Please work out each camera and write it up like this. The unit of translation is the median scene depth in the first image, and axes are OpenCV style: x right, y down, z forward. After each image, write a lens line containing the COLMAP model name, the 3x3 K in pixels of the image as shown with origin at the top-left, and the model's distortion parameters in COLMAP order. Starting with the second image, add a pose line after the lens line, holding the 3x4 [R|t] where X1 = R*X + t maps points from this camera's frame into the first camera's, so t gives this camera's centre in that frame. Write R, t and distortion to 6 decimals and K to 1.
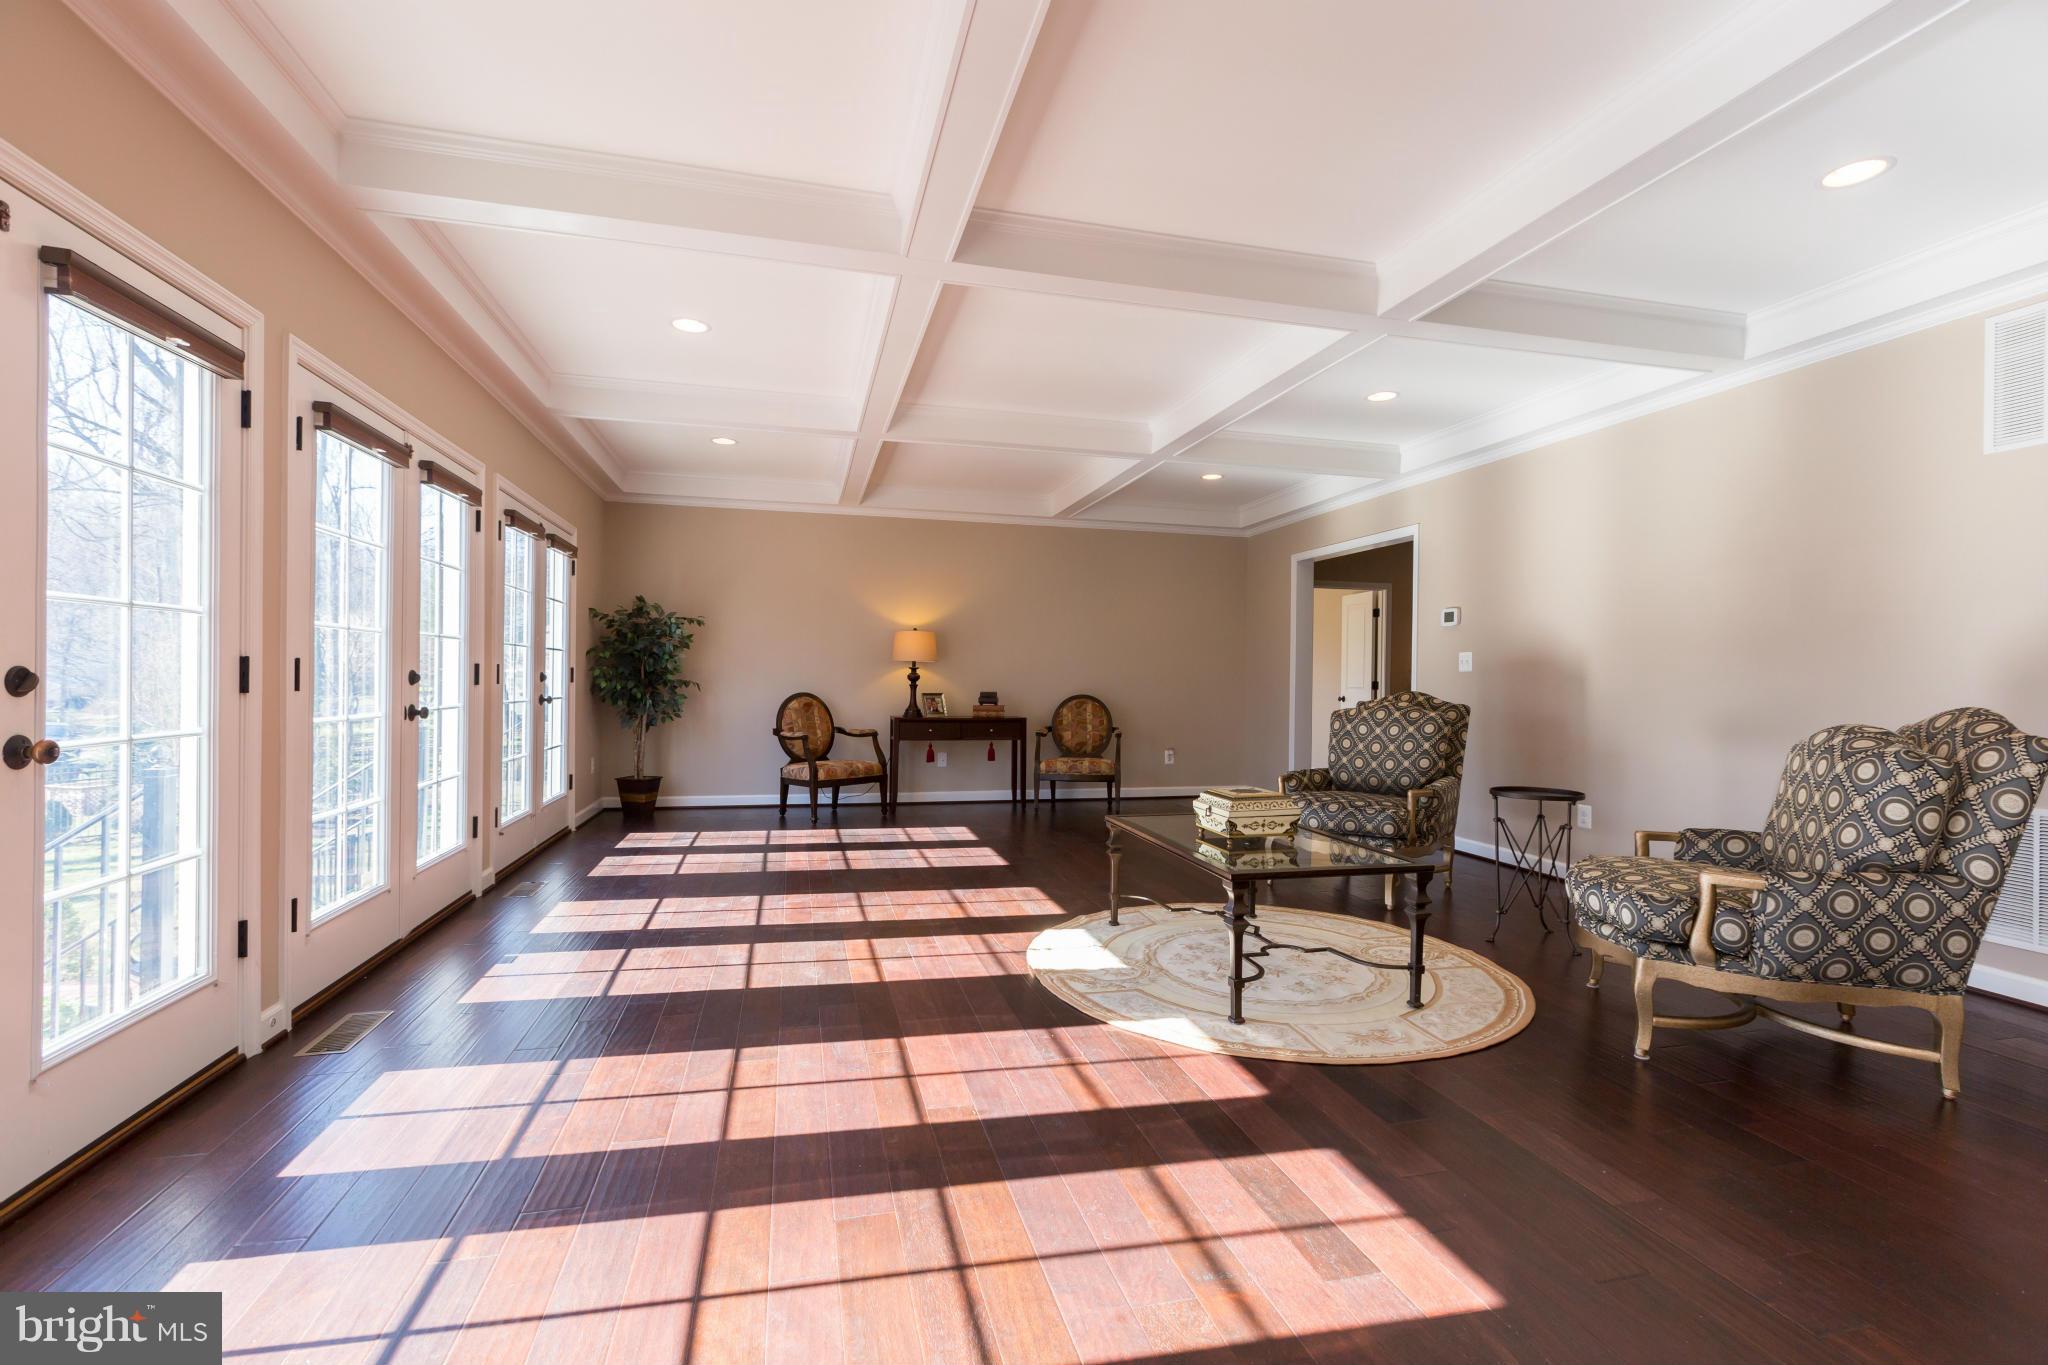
lens RADIAL K [[897.5, 0, 1024.0], [0, 897.5, 682.5], [0, 0, 1]] dist [0.000631, -0.000504]
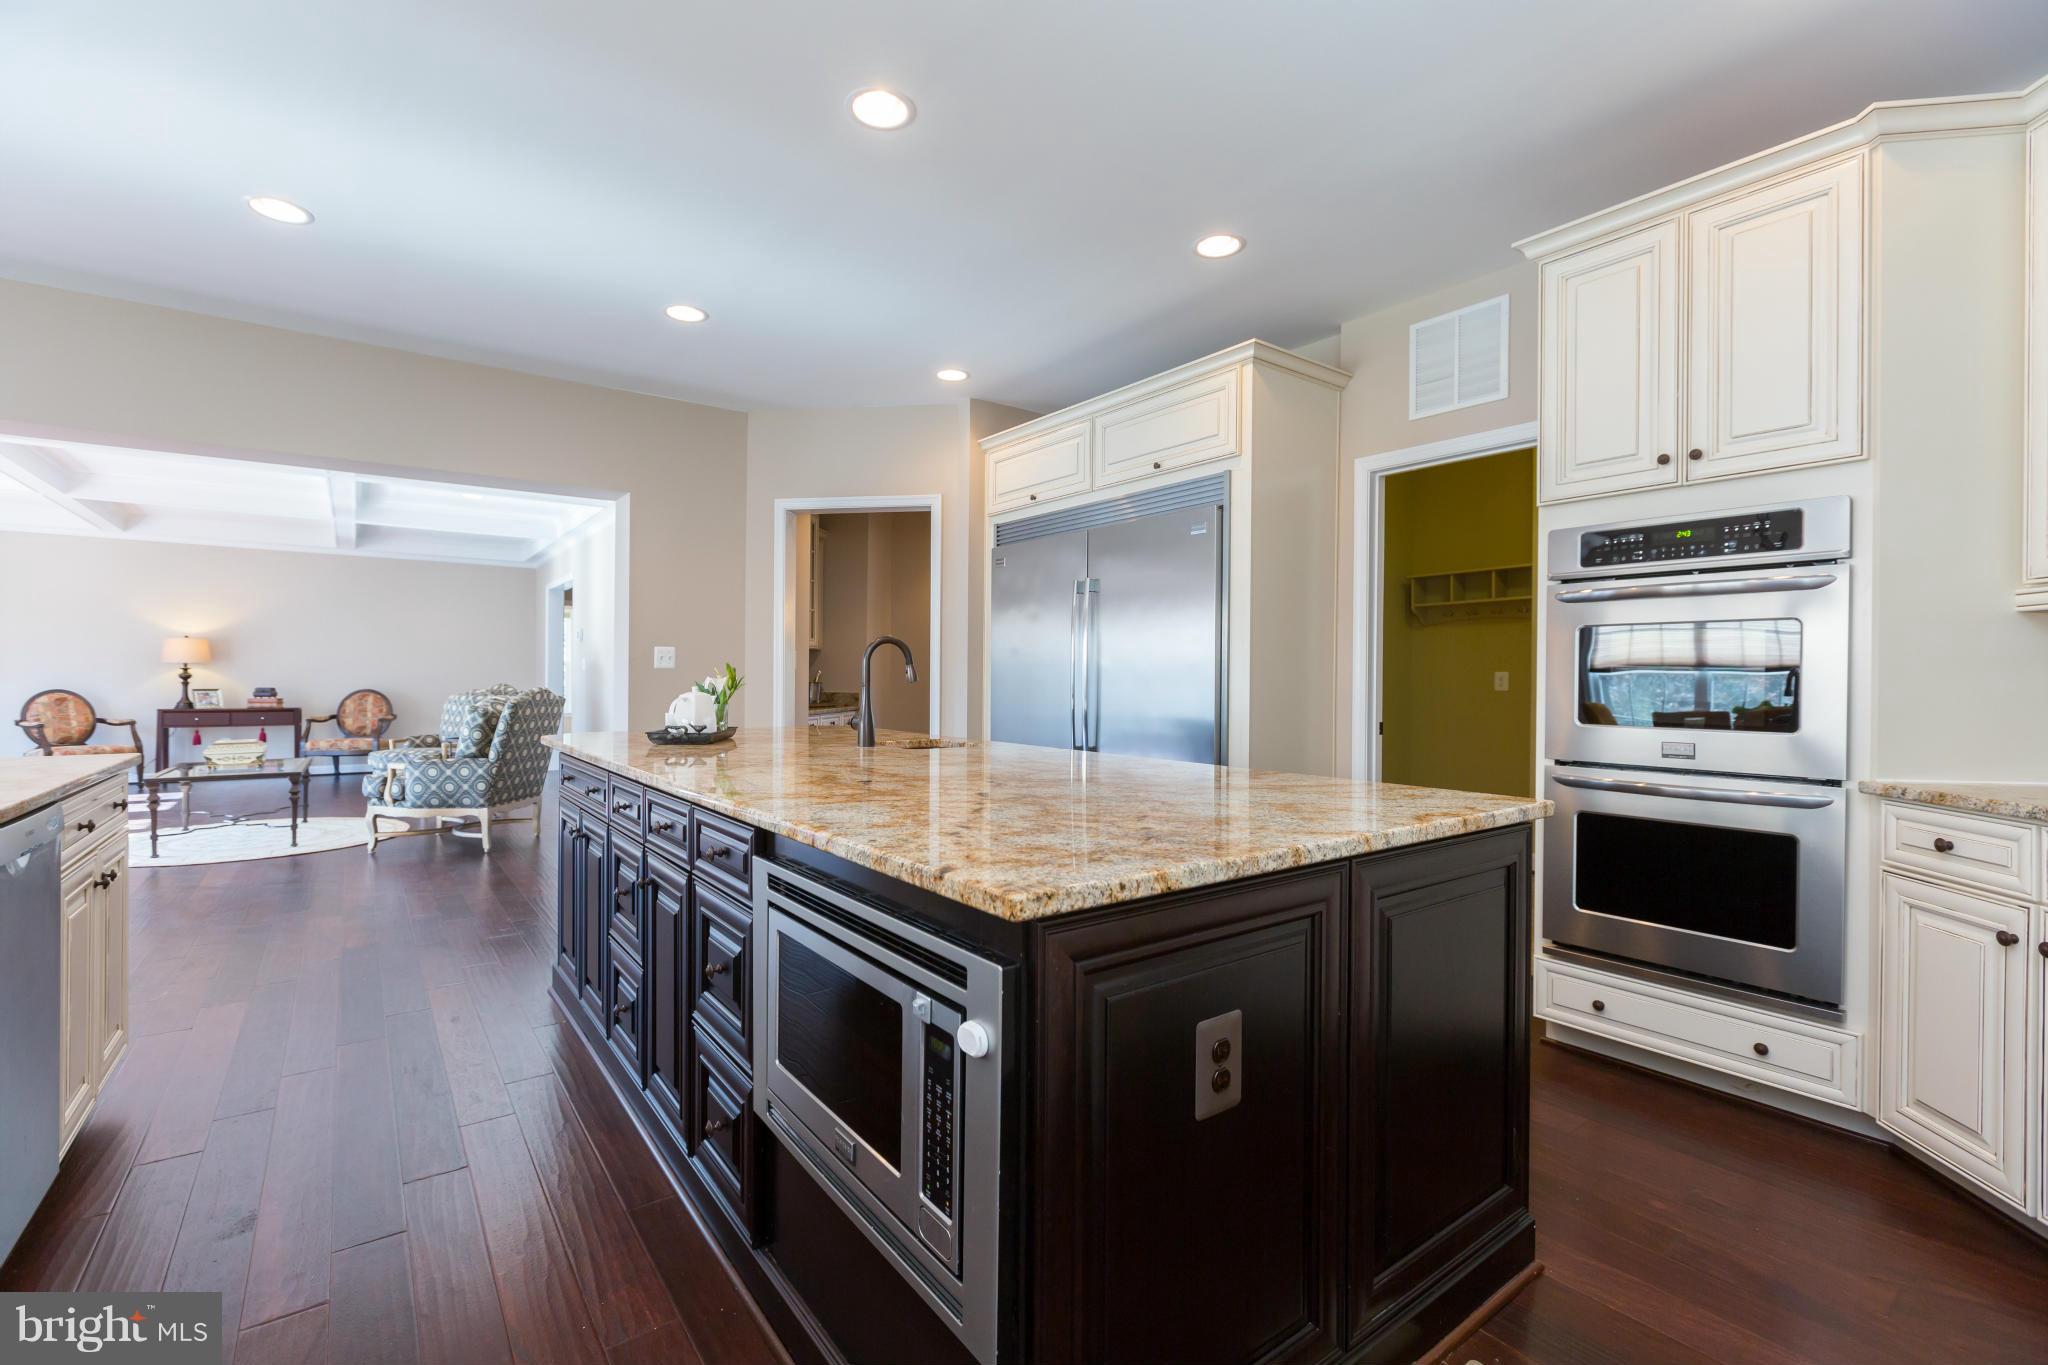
lens RADIAL K [[897.5, 0, 1024.0], [0, 897.5, 682.5], [0, 0, 1]] dist [0.000631, -0.000504]
pose [[0.925661, -0.007503, 0.378281, 0.472751], [0.006416, 0.999971, 0.004136, 0.005315], [-0.378301, -0.001401, 0.925682, -0.558573]]
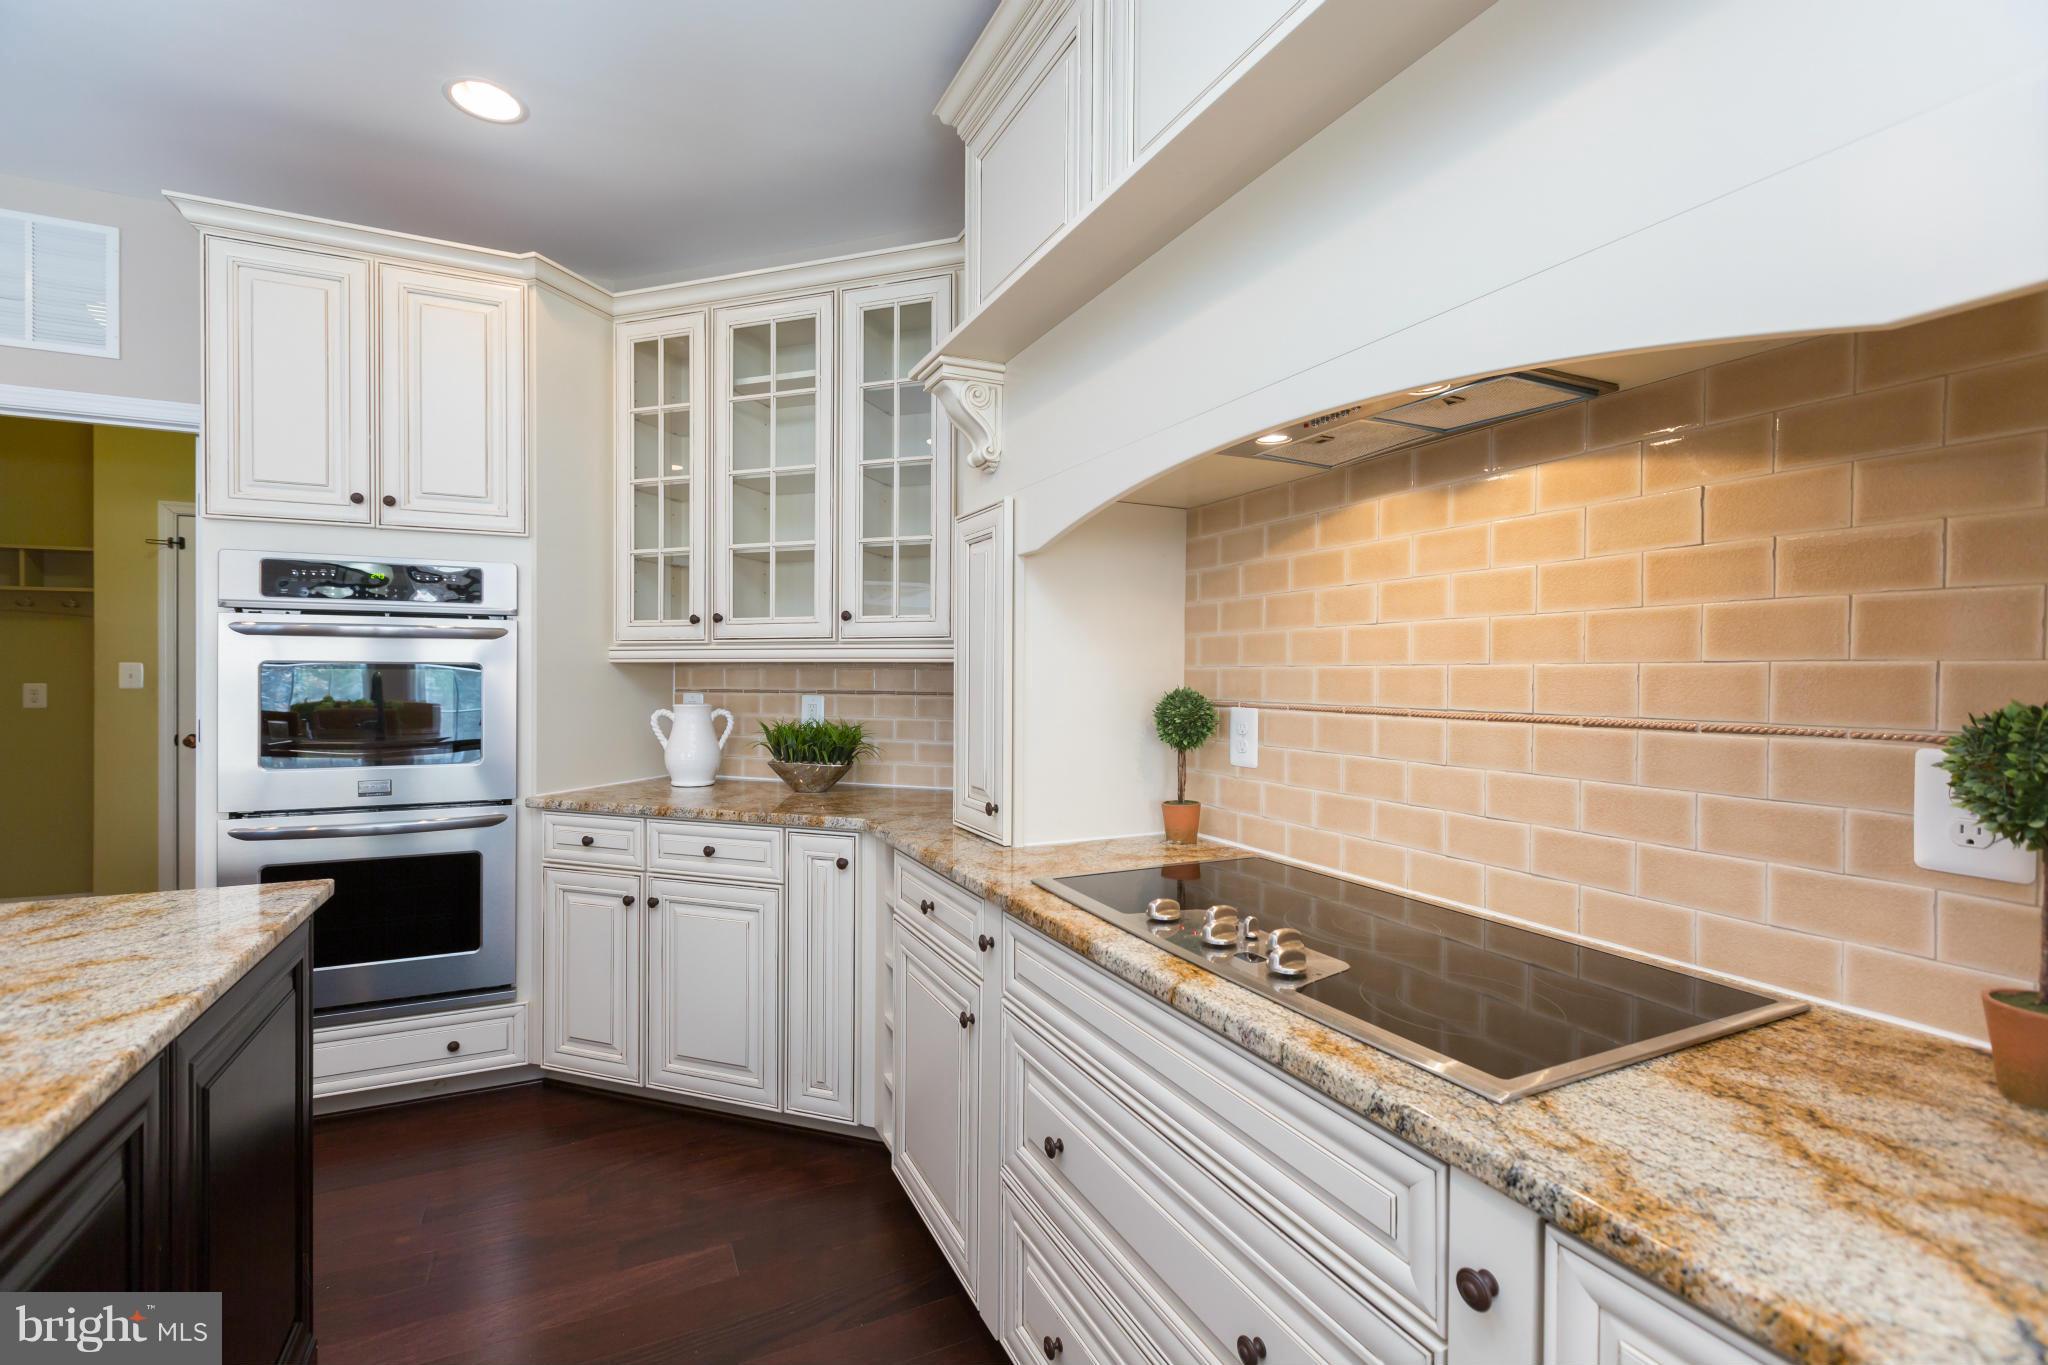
lens RADIAL K [[888.7, 0, 1024.0], [0, 888.7, 682.5], [0, 0, 1]] dist [-0.001496, -0.000161]
pose [[-0.197073, -0.022752, 0.980125, 0.447959], [-0.002733, 0.999740, 0.022658, -0.014222], [-0.980385, 0.001786, -0.197084, -0.517496]]
